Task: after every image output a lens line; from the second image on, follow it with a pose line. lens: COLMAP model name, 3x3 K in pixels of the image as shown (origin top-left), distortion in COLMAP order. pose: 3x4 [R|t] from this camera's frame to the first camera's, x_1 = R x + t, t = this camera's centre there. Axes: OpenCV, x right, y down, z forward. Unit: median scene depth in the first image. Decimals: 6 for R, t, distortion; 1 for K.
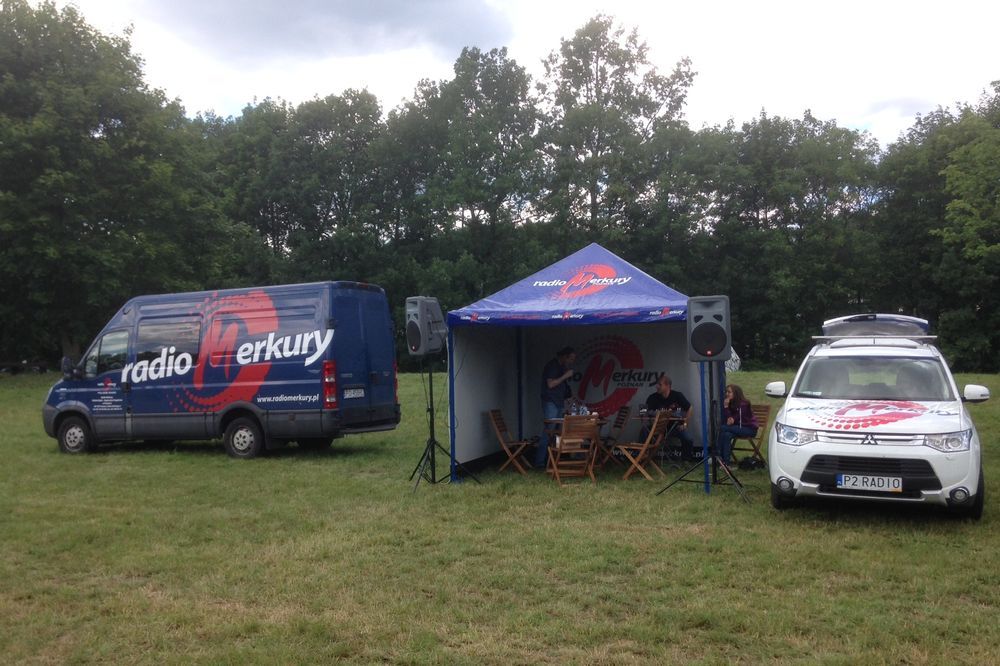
lens RADIAL K [[956.1, 0, 497.5], [0, 956.1, 317.6], [0, 0, 1]] dist [0.076057, -0.027288]
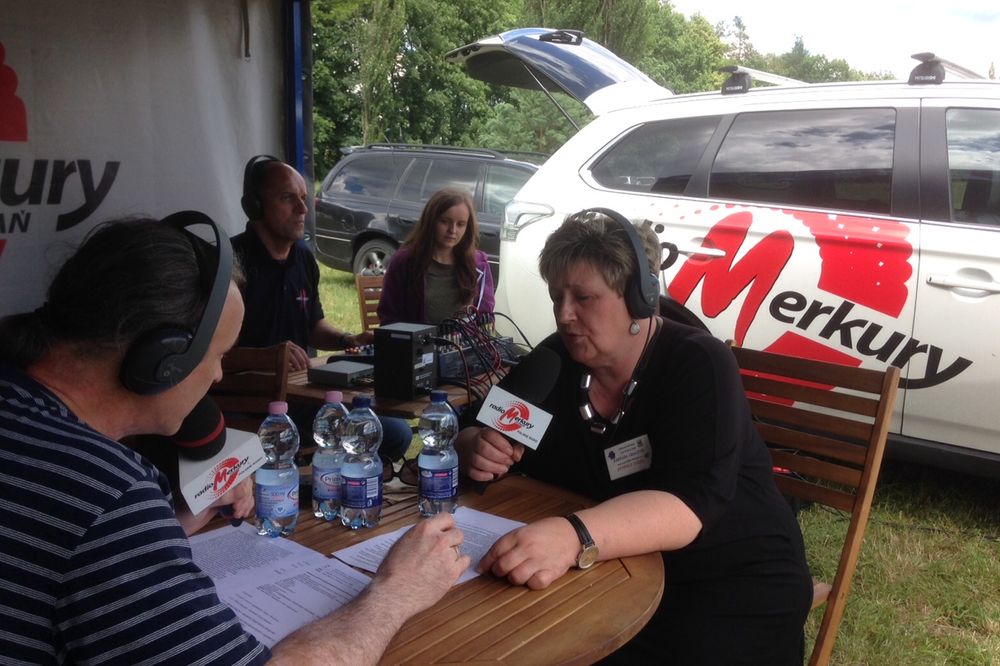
lens RADIAL K [[956.1, 0, 497.5], [0, 956.1, 317.6], [0, 0, 1]] dist [0.076057, -0.027288]
pose [[0.259930, -0.130059, 0.956828, -0.020745], [-0.055593, 0.987229, 0.149294, 0.052083], [-0.964026, -0.091999, 0.249380, 0.824103]]
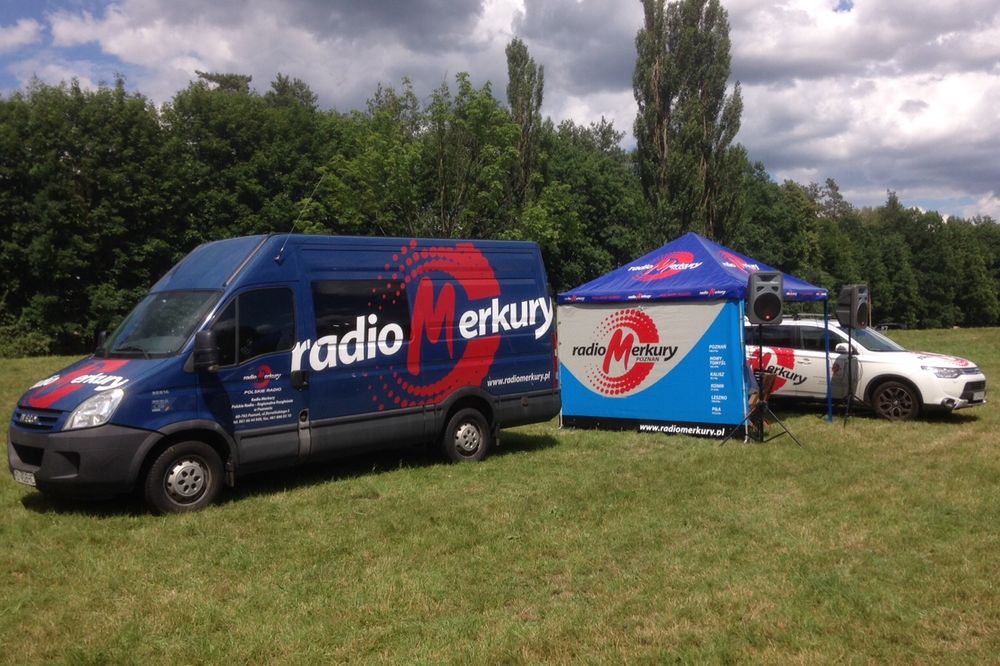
lens RADIAL K [[956.1, 0, 497.5], [0, 956.1, 317.6], [0, 0, 1]] dist [0.076057, -0.027288]
pose [[0.363573, 0.011364, 0.931496, -0.955752], [-0.027031, 0.999633, -0.001644, 0.032473], [-0.931173, -0.024582, 0.363747, 0.699701]]
